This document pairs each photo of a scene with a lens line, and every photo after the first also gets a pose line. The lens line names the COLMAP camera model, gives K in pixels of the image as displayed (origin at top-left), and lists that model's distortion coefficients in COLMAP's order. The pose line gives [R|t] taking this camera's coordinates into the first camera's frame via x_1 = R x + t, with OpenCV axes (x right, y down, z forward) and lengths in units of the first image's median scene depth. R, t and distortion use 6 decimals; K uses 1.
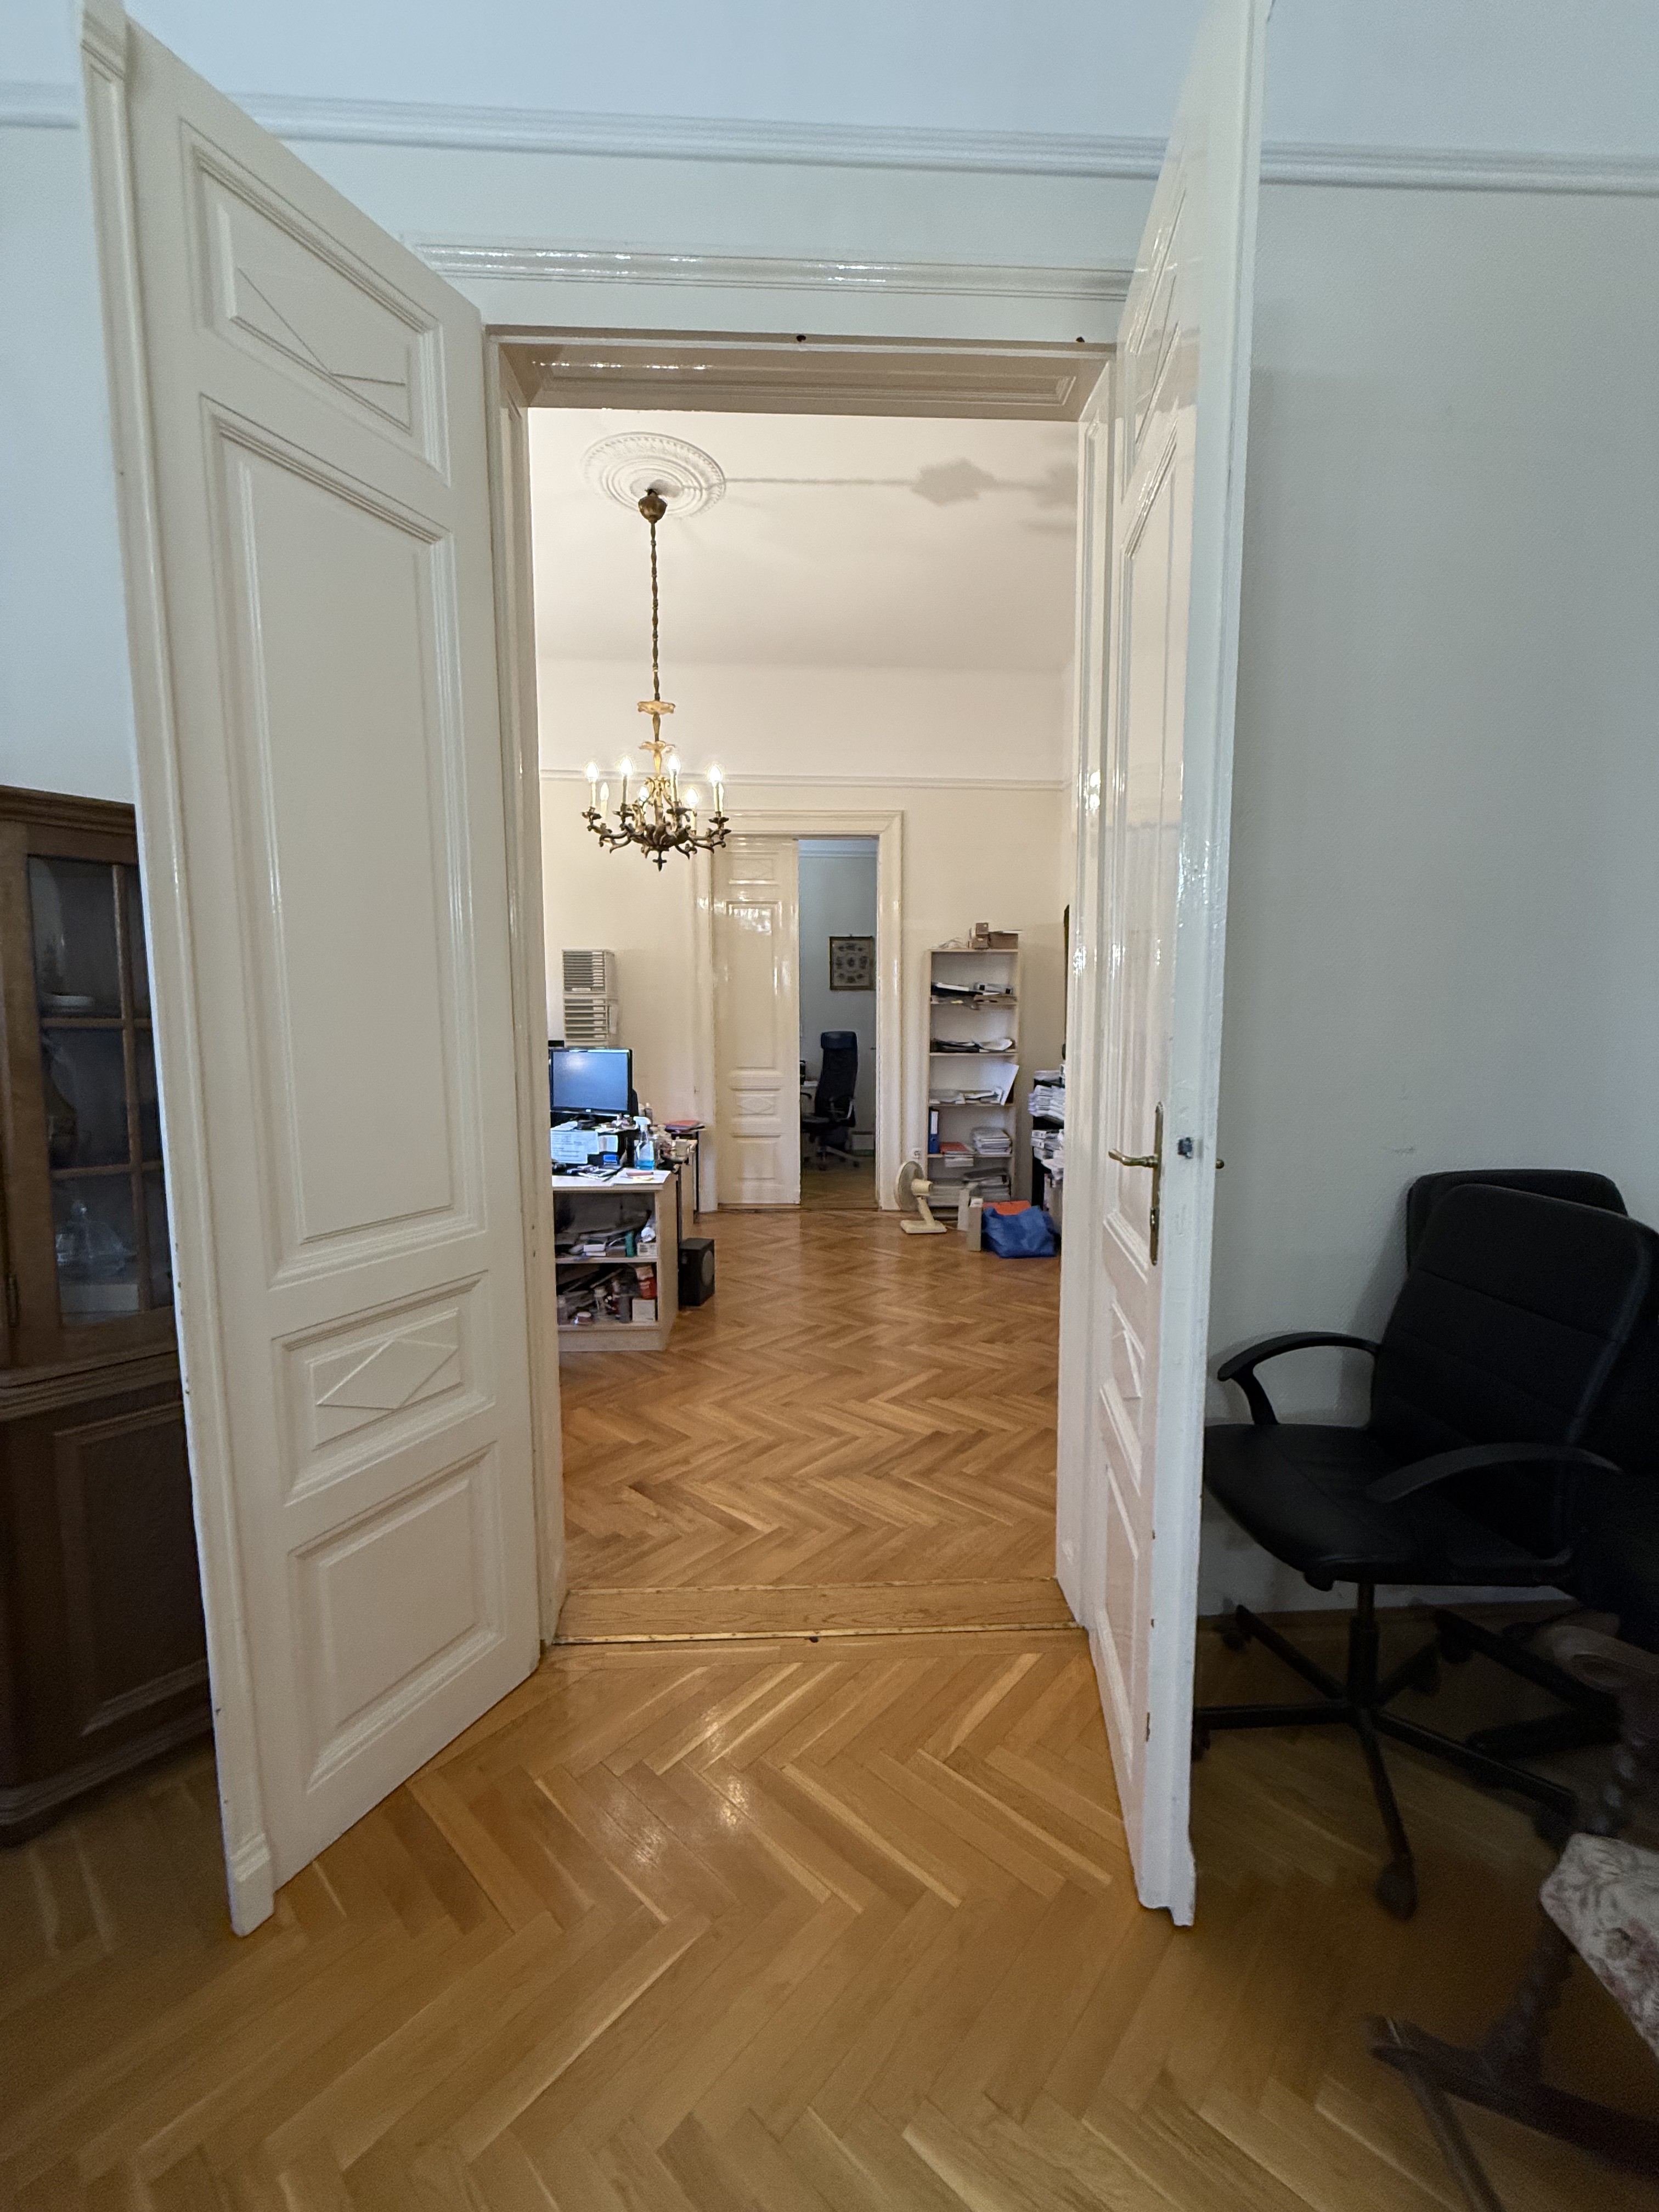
lens RADIAL K [[884.0, 0, 829.1], [0, 884.0, 1103.3], [0, 0, 1]] dist [0.001012, -0.000150]
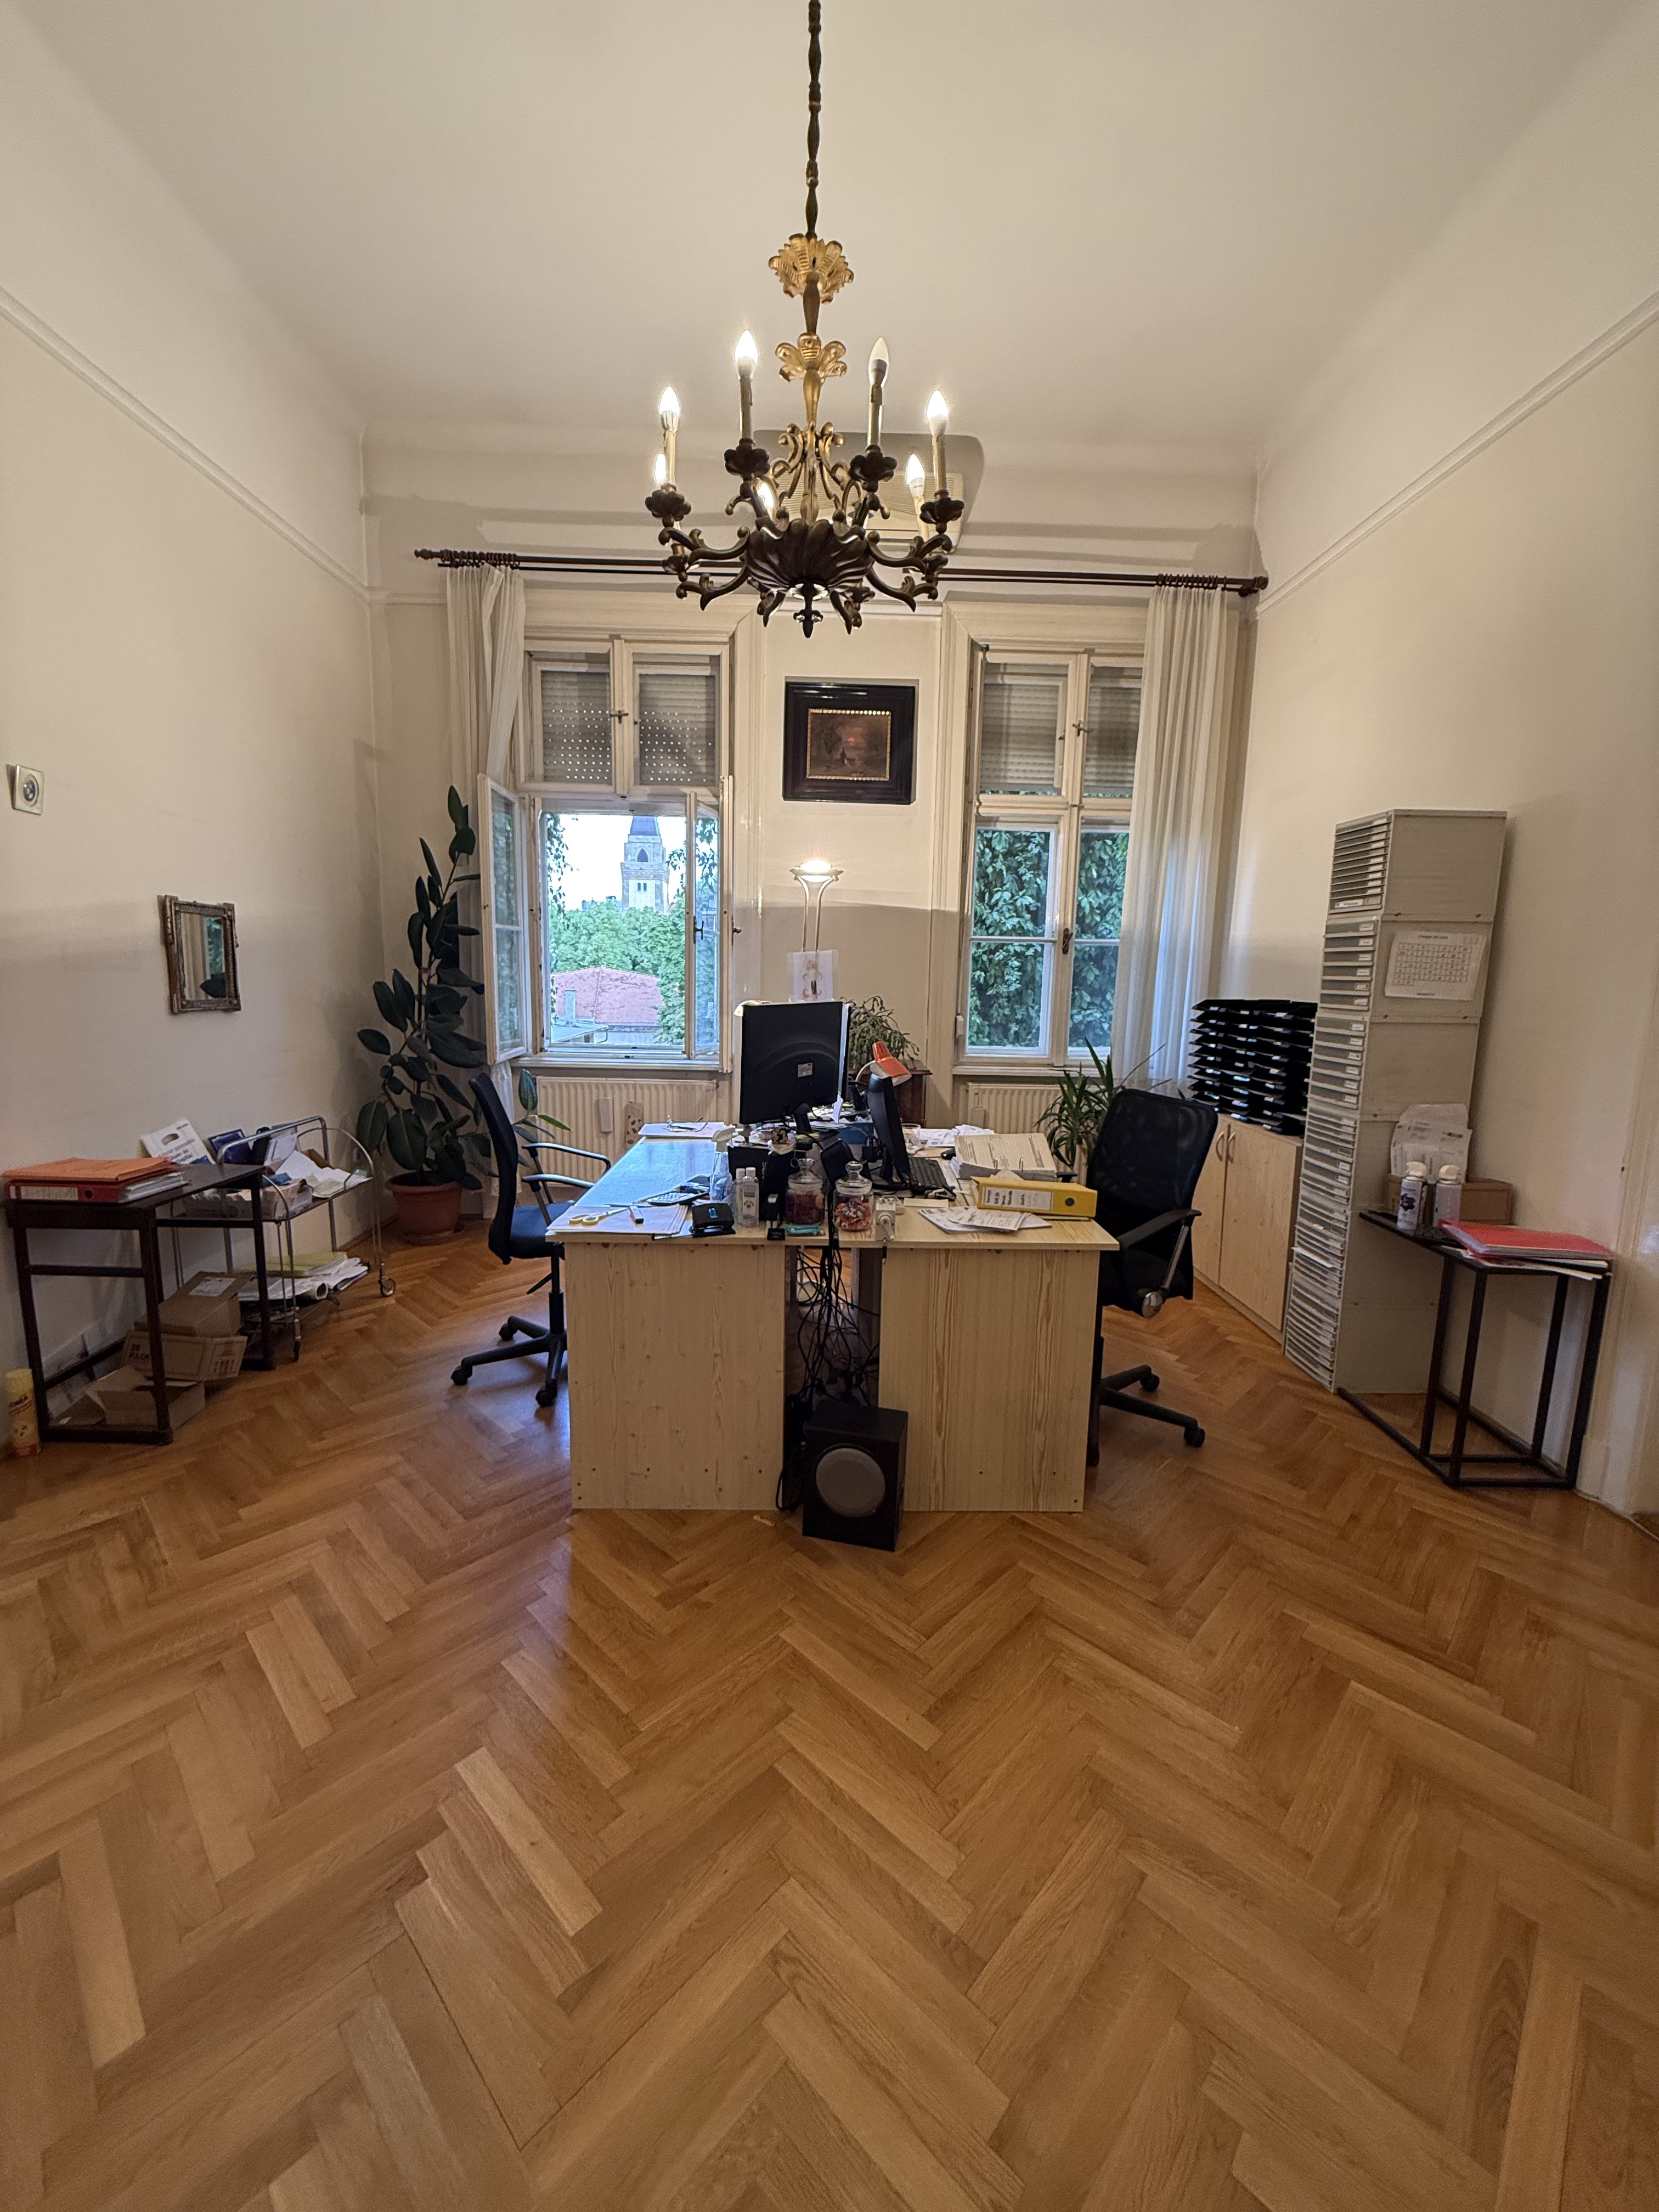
lens RADIAL K [[884.0, 0, 829.1], [0, 884.0, 1103.3], [0, 0, 1]] dist [0.001012, -0.000150]
pose [[-0.022686, 0.148897, -0.988592, 0.310698], [-0.139356, 0.978722, 0.150608, -0.077919], [0.989982, 0.141183, -0.001453, 1.035888]]
